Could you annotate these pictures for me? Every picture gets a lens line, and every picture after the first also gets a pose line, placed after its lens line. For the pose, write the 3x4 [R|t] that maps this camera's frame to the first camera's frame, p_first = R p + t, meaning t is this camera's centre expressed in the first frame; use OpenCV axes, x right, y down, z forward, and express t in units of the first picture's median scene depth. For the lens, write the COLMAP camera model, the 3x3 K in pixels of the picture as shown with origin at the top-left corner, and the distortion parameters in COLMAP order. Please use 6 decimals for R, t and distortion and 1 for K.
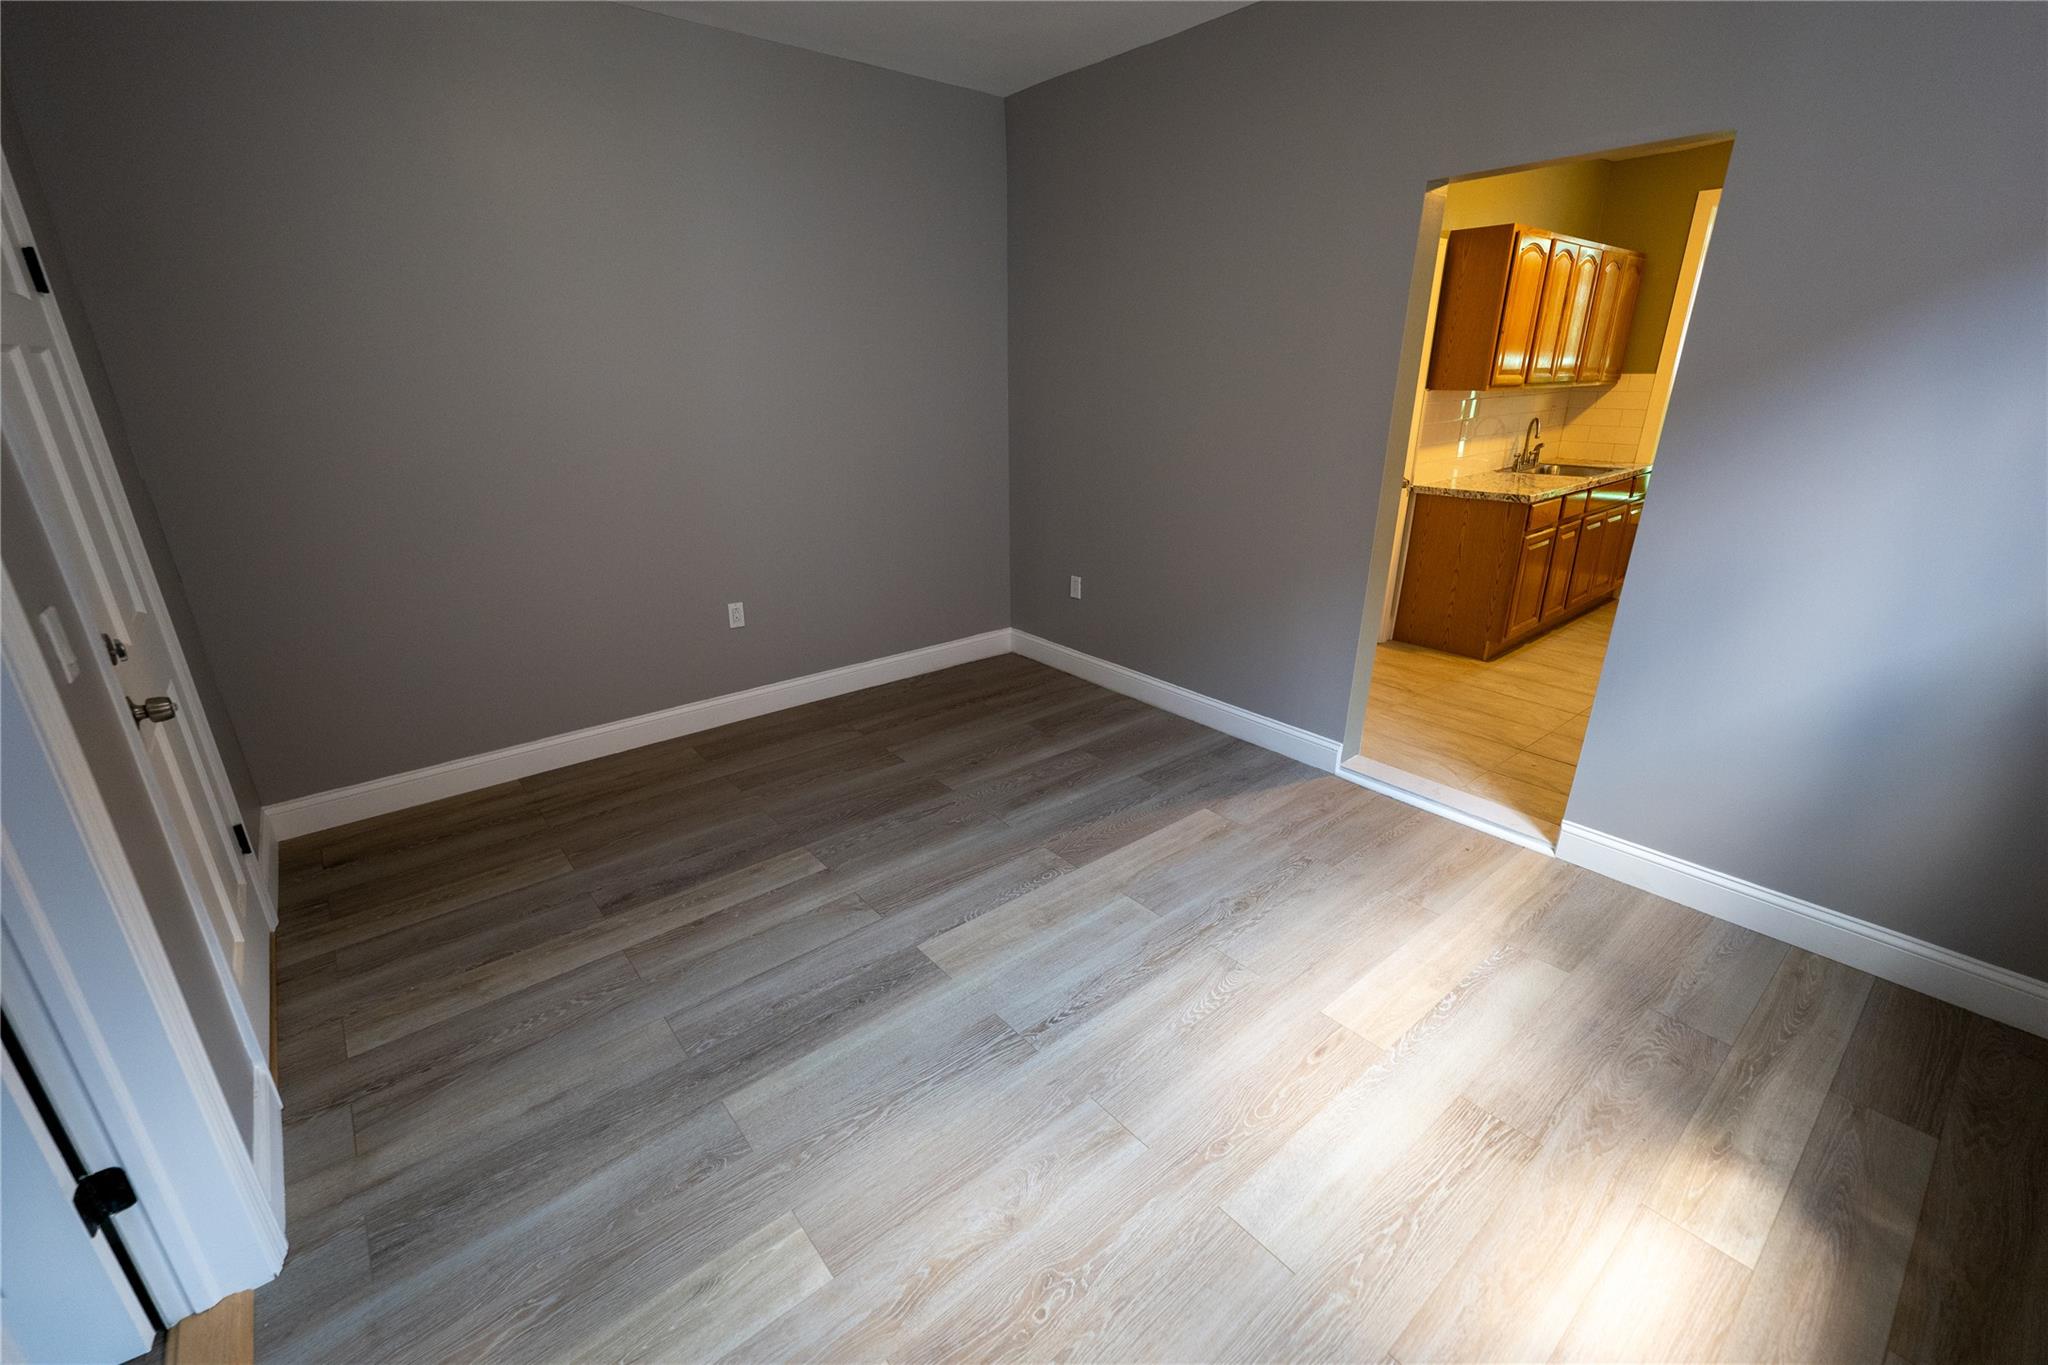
lens RADIAL K [[857.7, 0, 1019.2], [0, 857.7, 682.5], [0, 0, 1]] dist [0.002995, -0.001393]
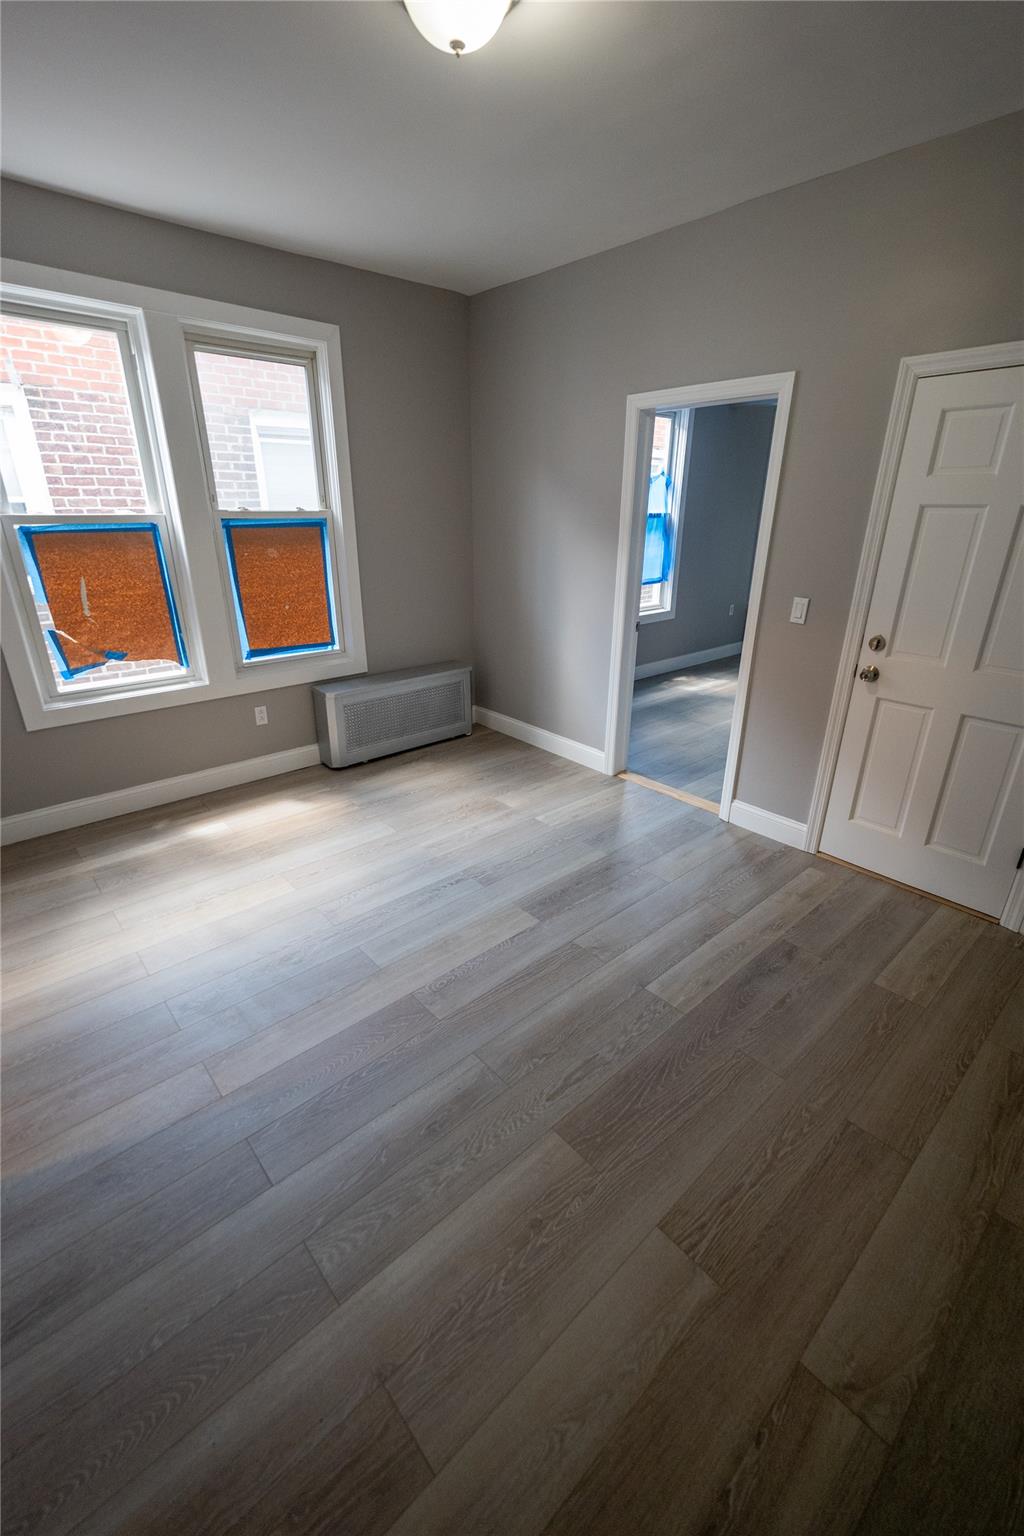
lens RADIAL K [[643.3, 0, 513.8], [0, 643.3, 774.6], [0, 0, 1]] dist [0.002995, -0.001393]
pose [[-0.999078, 0.015434, -0.040072, -0.034061], [-0.016174, 0.729195, 0.684114, -0.583273], [0.039779, 0.684131, -0.728273, 1.537556]]
